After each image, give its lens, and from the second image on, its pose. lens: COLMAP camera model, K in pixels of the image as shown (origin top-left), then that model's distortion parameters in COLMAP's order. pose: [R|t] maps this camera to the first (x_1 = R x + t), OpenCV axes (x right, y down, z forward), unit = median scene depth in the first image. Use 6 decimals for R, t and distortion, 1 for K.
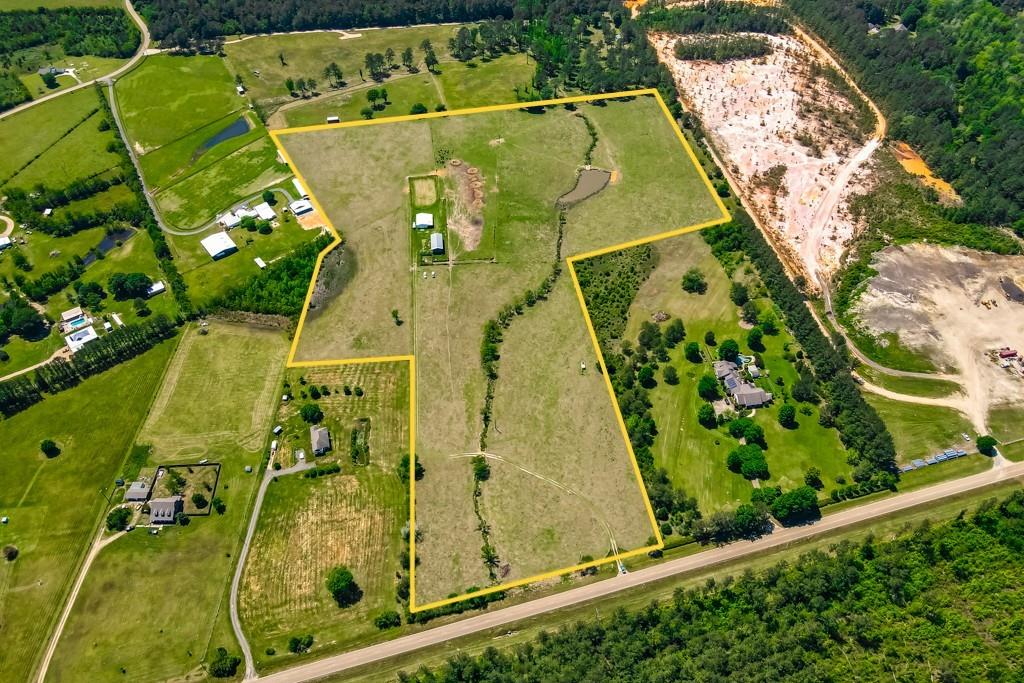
lens RADIAL K [[761.8, 0, 509.7], [0, 761.8, 334.0], [0, 0, 1]] dist [-0.003569, 0.039270]
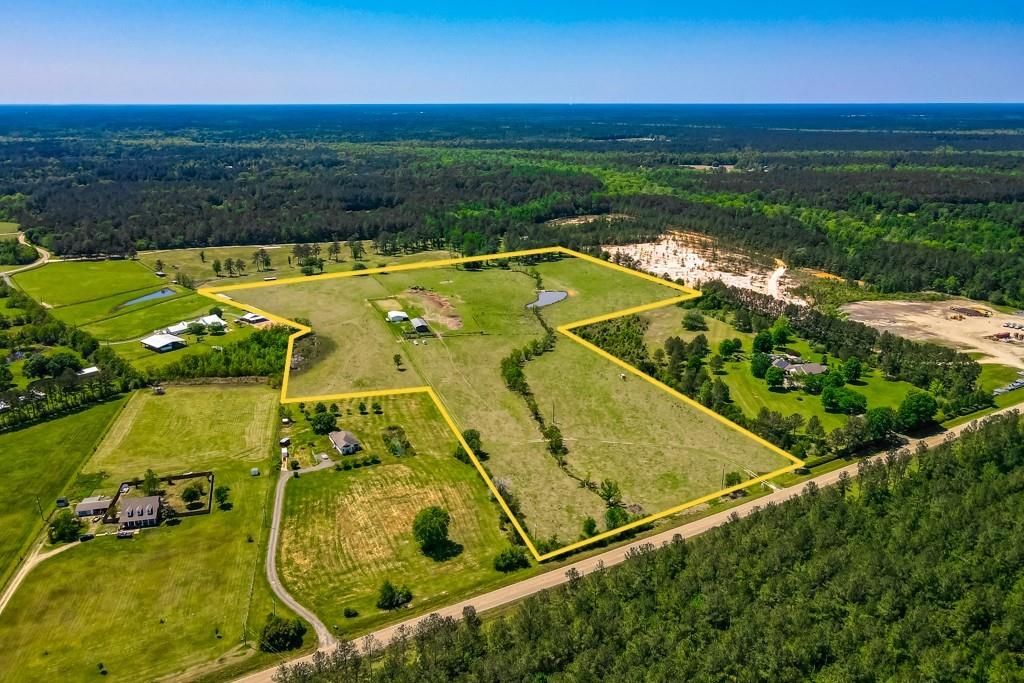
lens RADIAL K [[761.8, 0, 509.7], [0, 761.8, 334.0], [0, 0, 1]] dist [-0.003569, 0.039270]
pose [[0.970202, -0.060443, 0.234636, -0.267233], [0.168639, 0.863789, -0.474794, 0.449965], [-0.173978, 0.500215, 0.848244, 0.264608]]
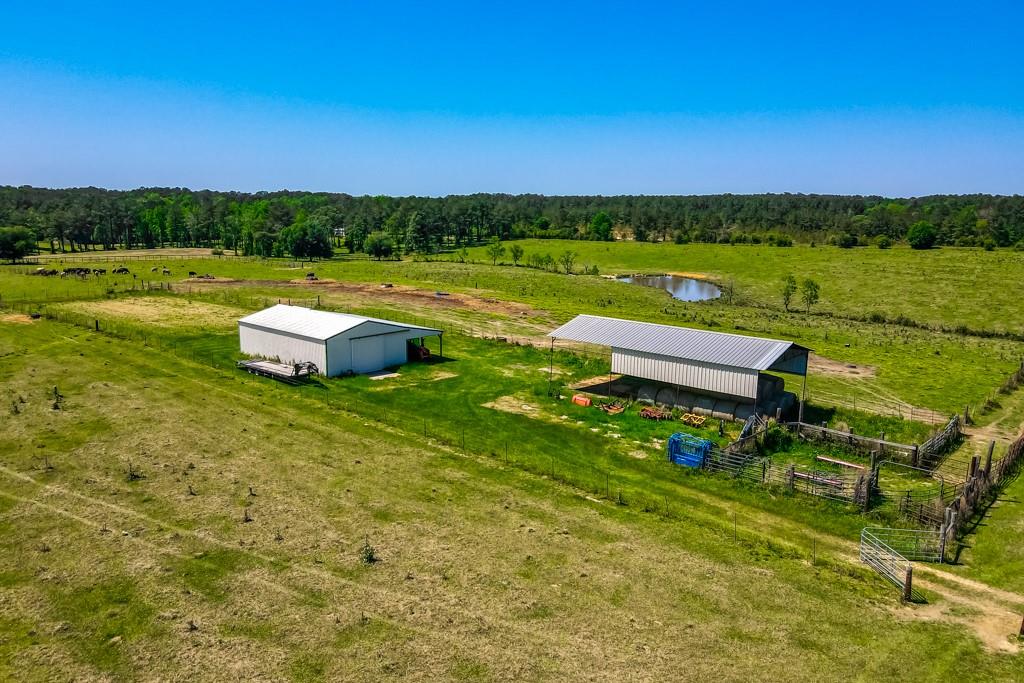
lens RADIAL K [[761.8, 0, 509.7], [0, 761.8, 334.0], [0, 0, 1]] dist [-0.003569, 0.039270]
pose [[0.741122, -0.101400, 0.663669, -0.226784], [0.479717, 0.771556, -0.417818, -0.118687], [-0.469691, 0.628028, 0.620460, 1.228253]]
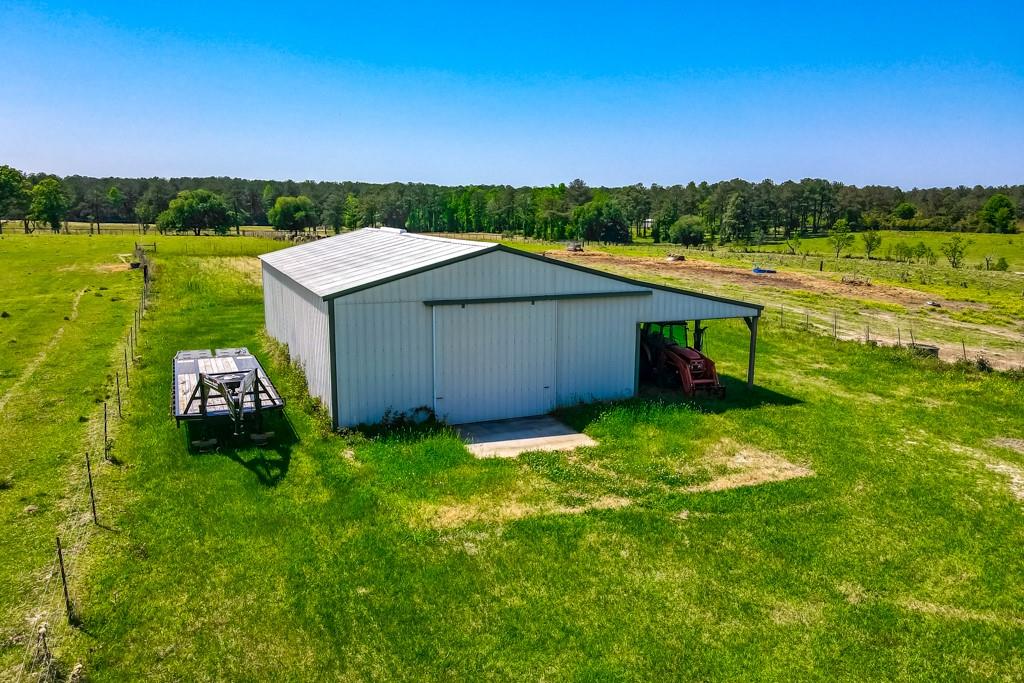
lens RADIAL K [[761.8, 0, 509.7], [0, 761.8, 334.0], [0, 0, 1]] dist [-0.003569, 0.039270]
pose [[0.947661, -0.037275, 0.317095, -0.165956], [0.221047, 0.793242, -0.567367, -0.164015], [-0.230384, 0.607764, 0.759964, 1.296808]]
